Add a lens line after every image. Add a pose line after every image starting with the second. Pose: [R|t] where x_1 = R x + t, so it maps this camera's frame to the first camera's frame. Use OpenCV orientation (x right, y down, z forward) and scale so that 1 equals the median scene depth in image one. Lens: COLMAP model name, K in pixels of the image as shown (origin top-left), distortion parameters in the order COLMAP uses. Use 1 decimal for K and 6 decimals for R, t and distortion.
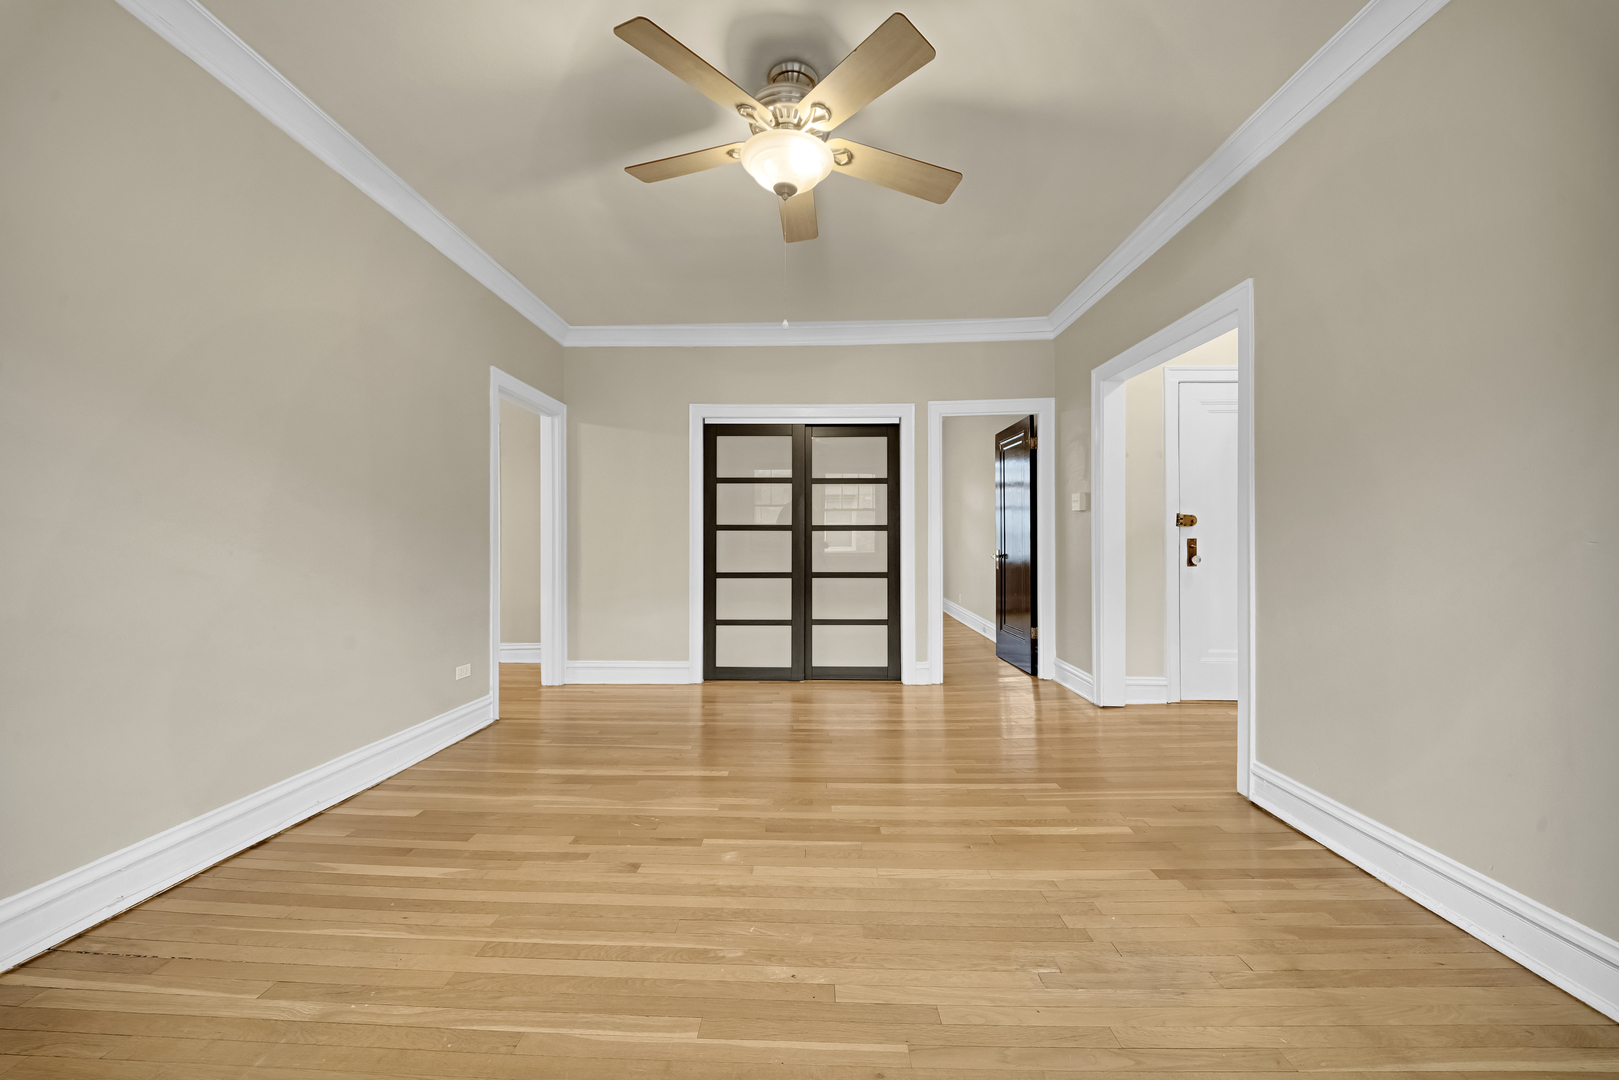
lens RADIAL K [[582.4, 0, 809.5], [0, 582.4, 540.0], [0, 0, 1]] dist [-0.002091, -0.000358]
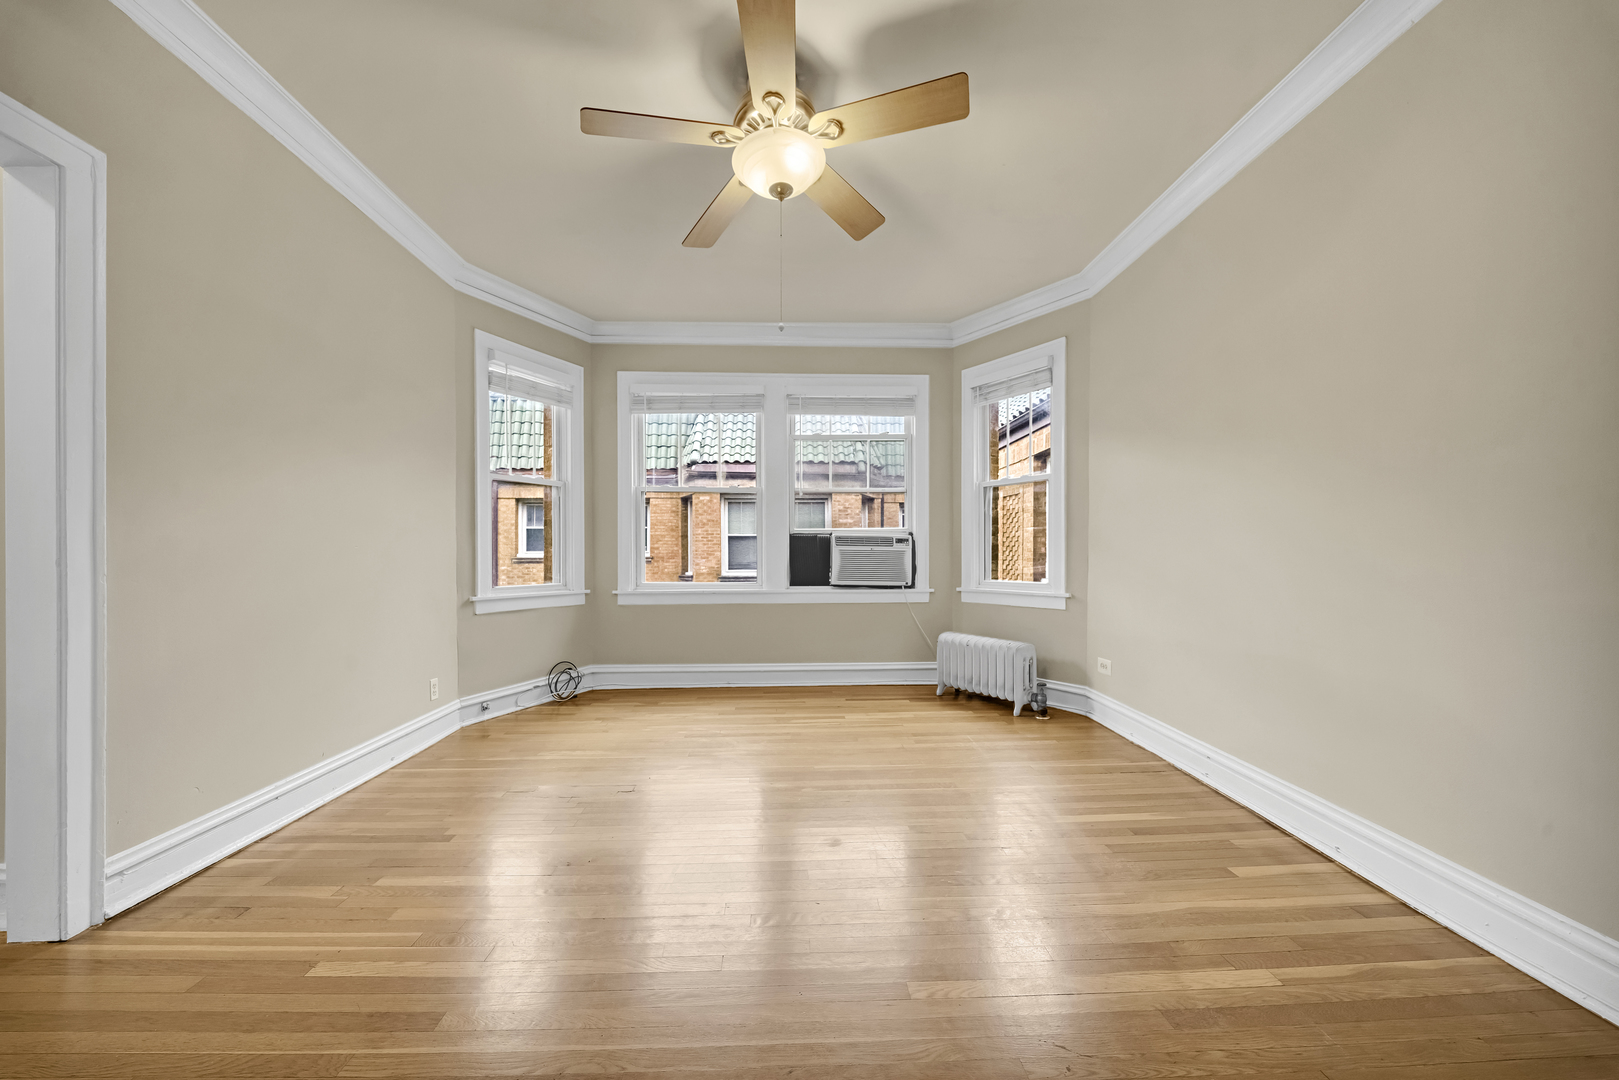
lens RADIAL K [[585.2, 0, 814.7], [0, 585.2, 557.0], [0, 0, 1]] dist [0.019769, -0.010568]
pose [[-0.997447, -0.000716, -0.071401, -0.019988], [-0.000716, 1.000000, -0.000026, 0.023958], [0.071401, 0.000025, -0.997448, 1.854667]]
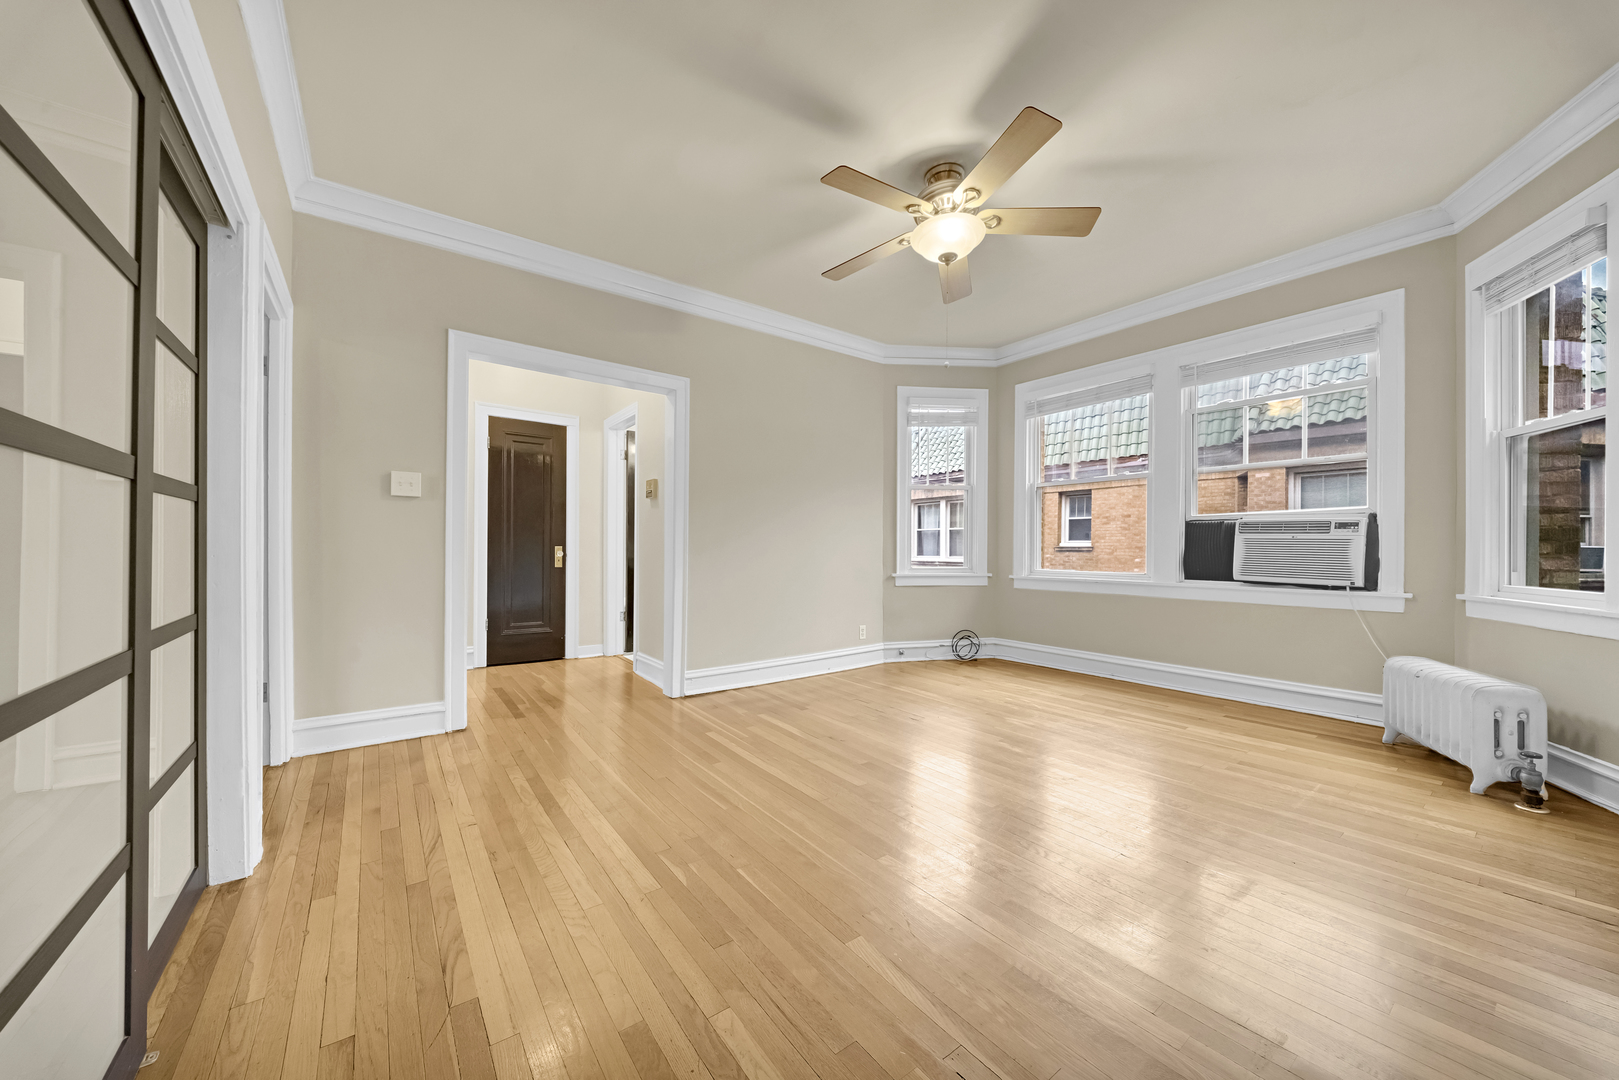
lens RADIAL K [[582.4, 0, 809.5], [0, 582.4, 540.0], [0, 0, 1]] dist [-0.002091, -0.000358]
pose [[-0.619609, 0.004383, 0.784899, -0.795350], [-0.003147, 0.999963, -0.008067, 0.020644], [-0.784905, -0.007468, -0.619572, 1.857395]]
